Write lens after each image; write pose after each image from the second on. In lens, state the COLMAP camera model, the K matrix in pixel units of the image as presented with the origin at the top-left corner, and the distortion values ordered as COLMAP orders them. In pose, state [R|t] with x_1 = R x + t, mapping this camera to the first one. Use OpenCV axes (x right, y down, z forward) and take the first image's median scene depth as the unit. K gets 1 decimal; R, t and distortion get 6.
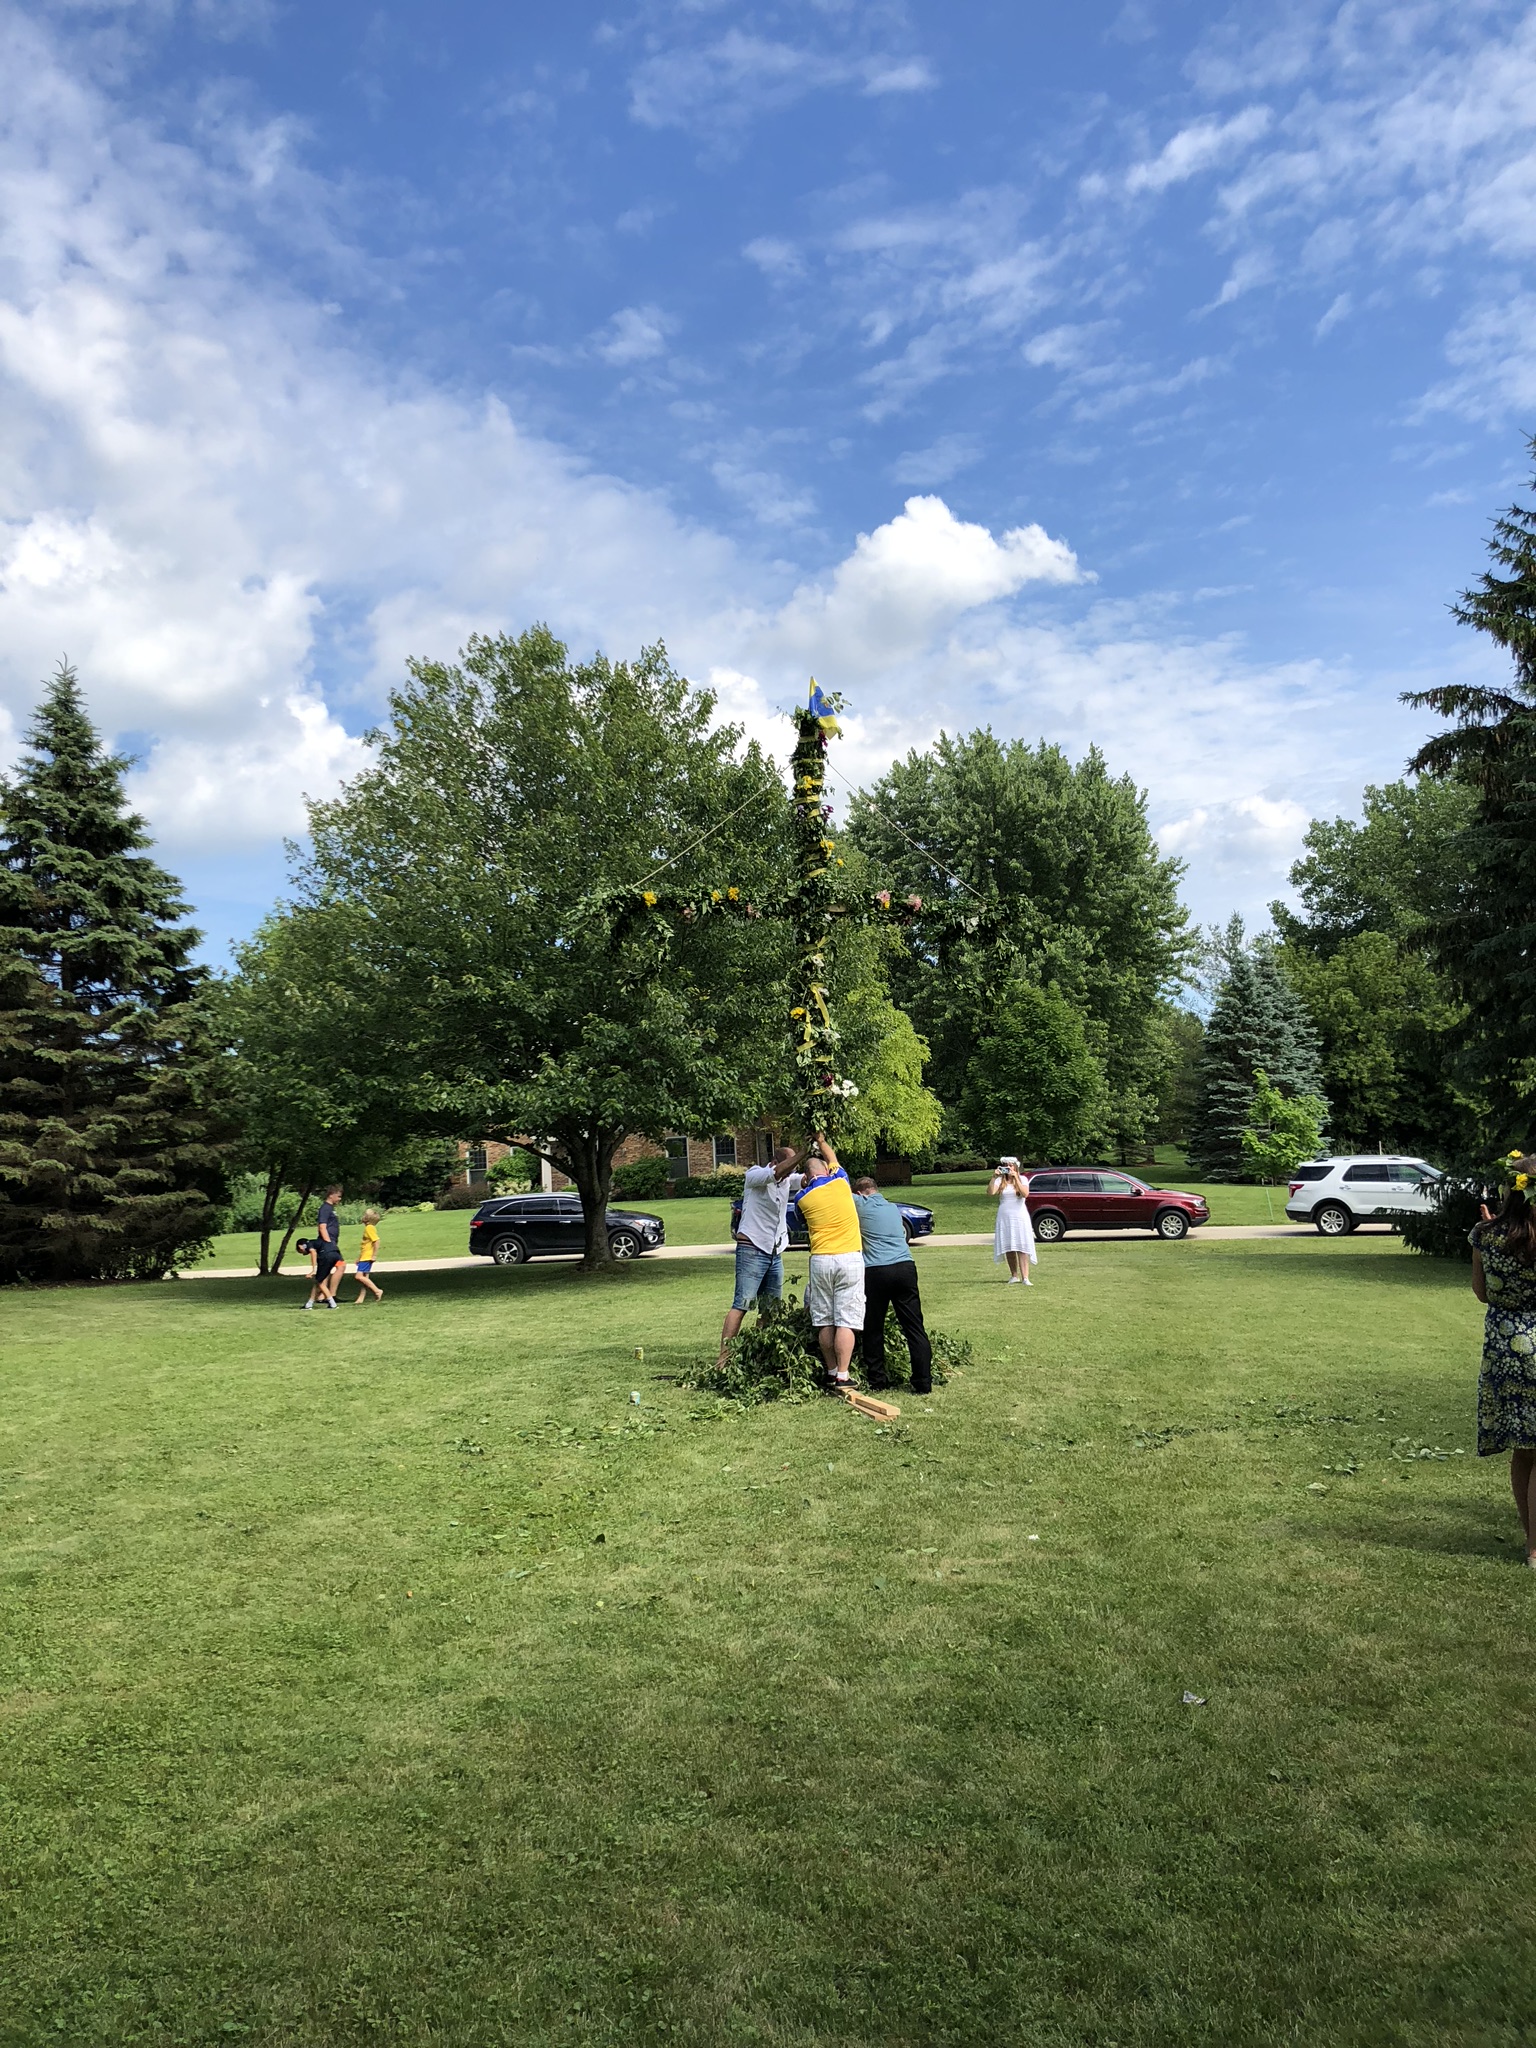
lens RADIAL K [[1659.4, 0, 783.9], [0, 1659.4, 1025.0], [0, 0, 1]] dist [0.012172, -0.002943]
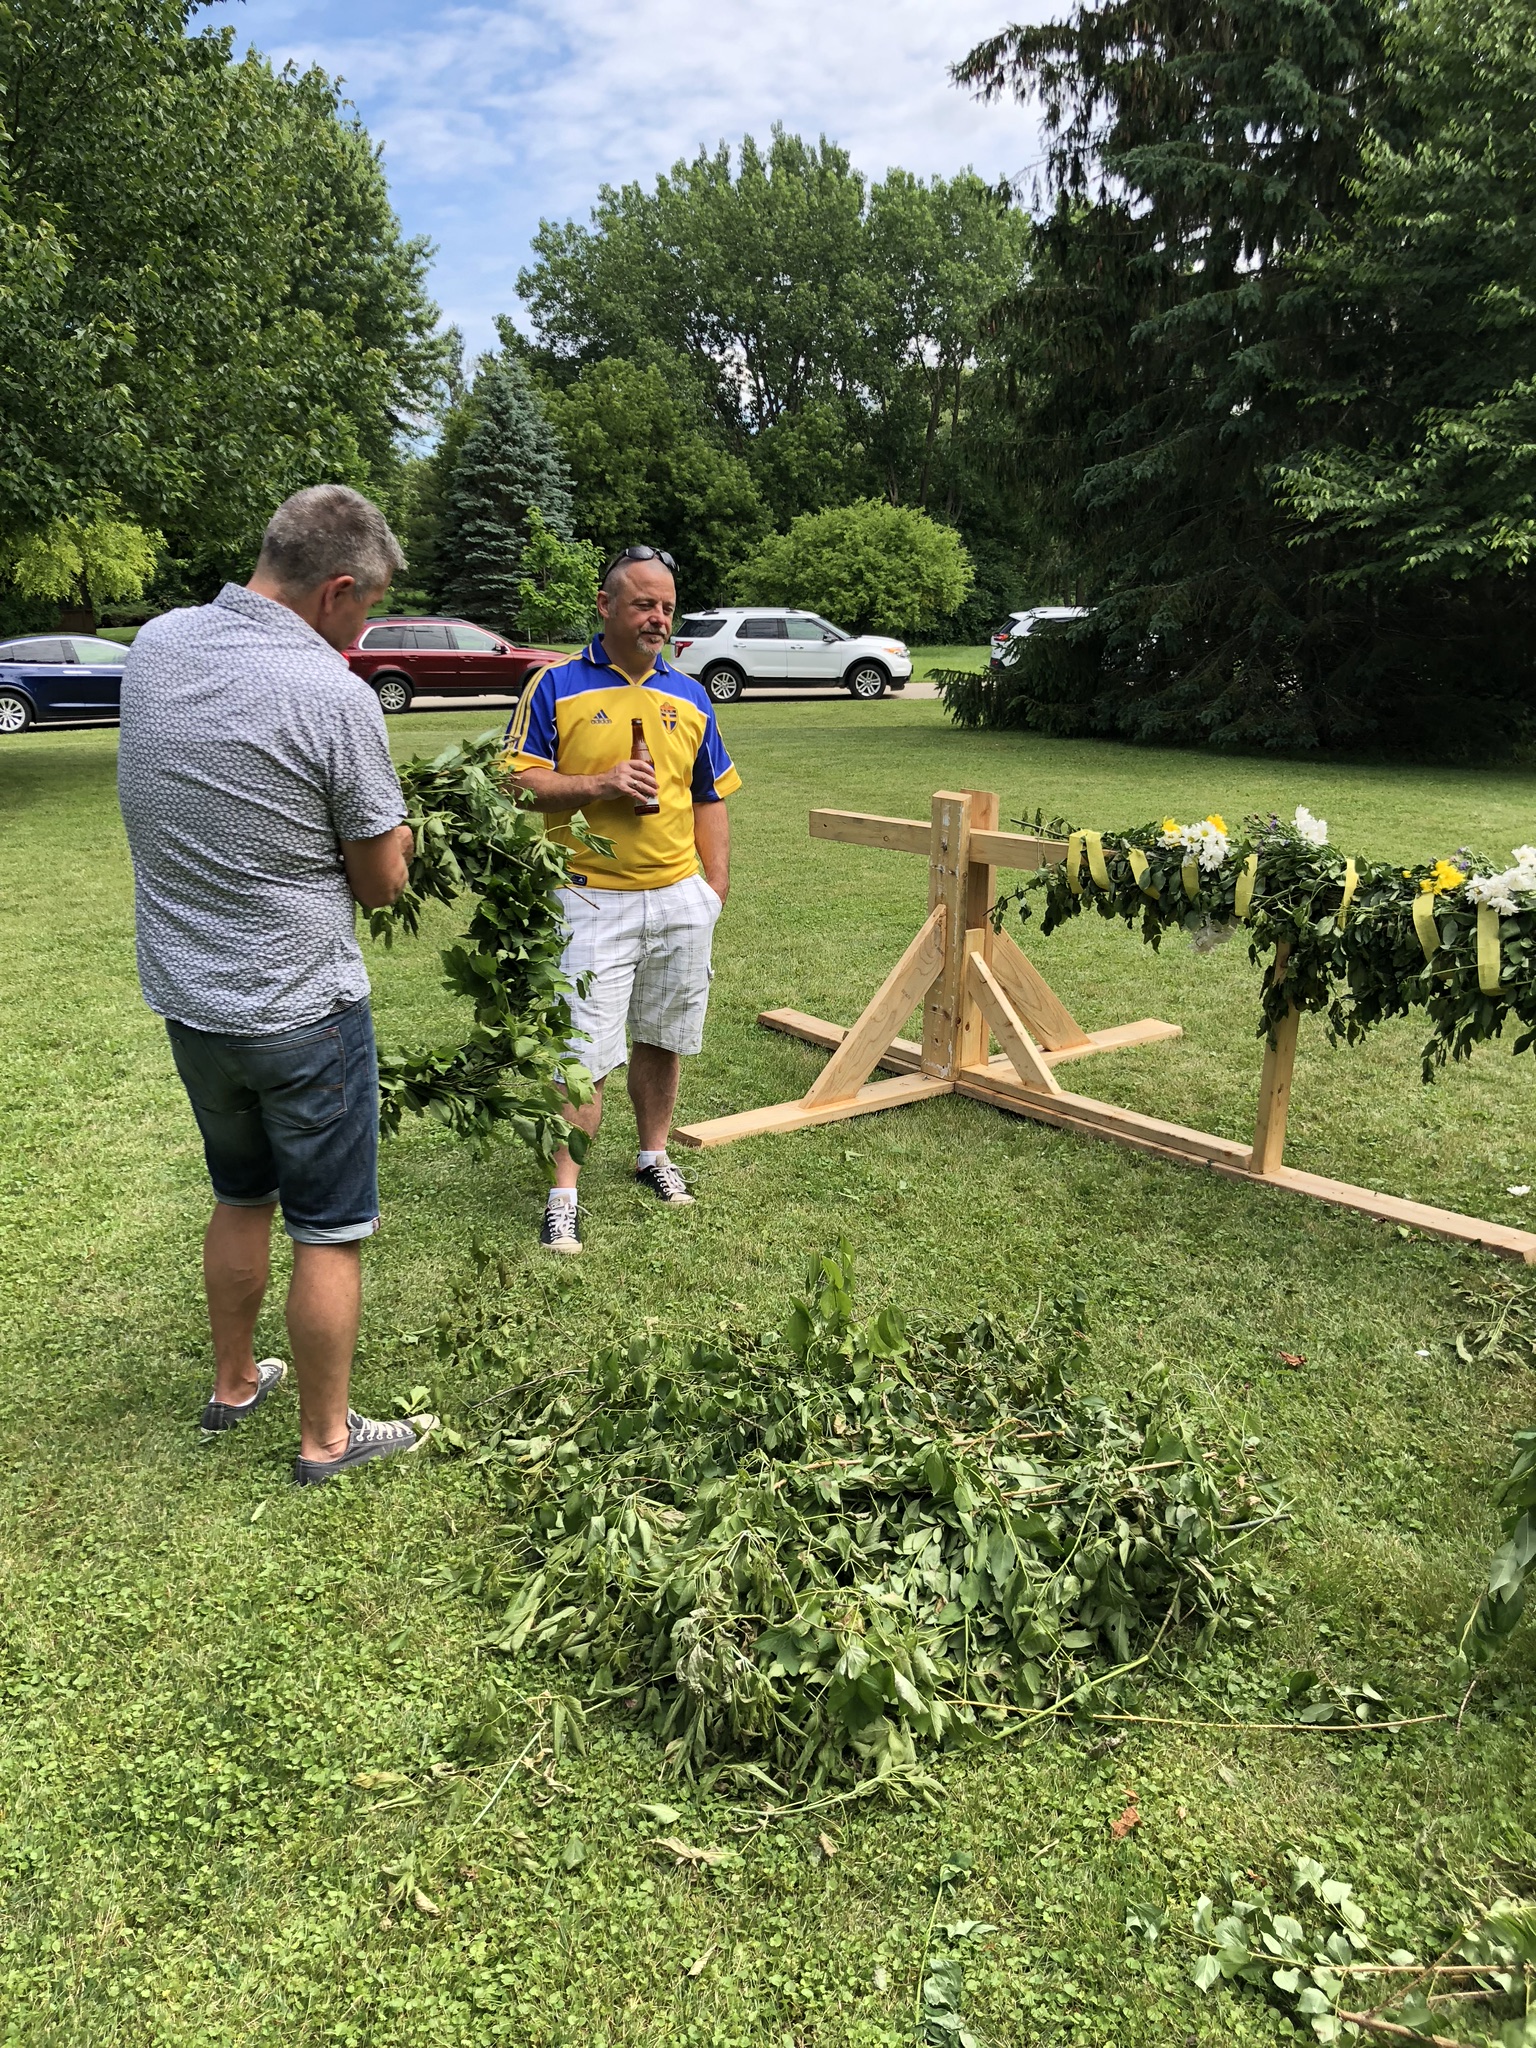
lens RADIAL K [[1659.4, 0, 783.9], [0, 1659.4, 1025.0], [0, 0, 1]] dist [0.012172, -0.002943]
pose [[0.877399, -0.102652, 0.468651, -0.088235], [-0.051107, 0.951285, 0.304048, 0.028393], [-0.477032, -0.290723, 0.829410, 0.273087]]
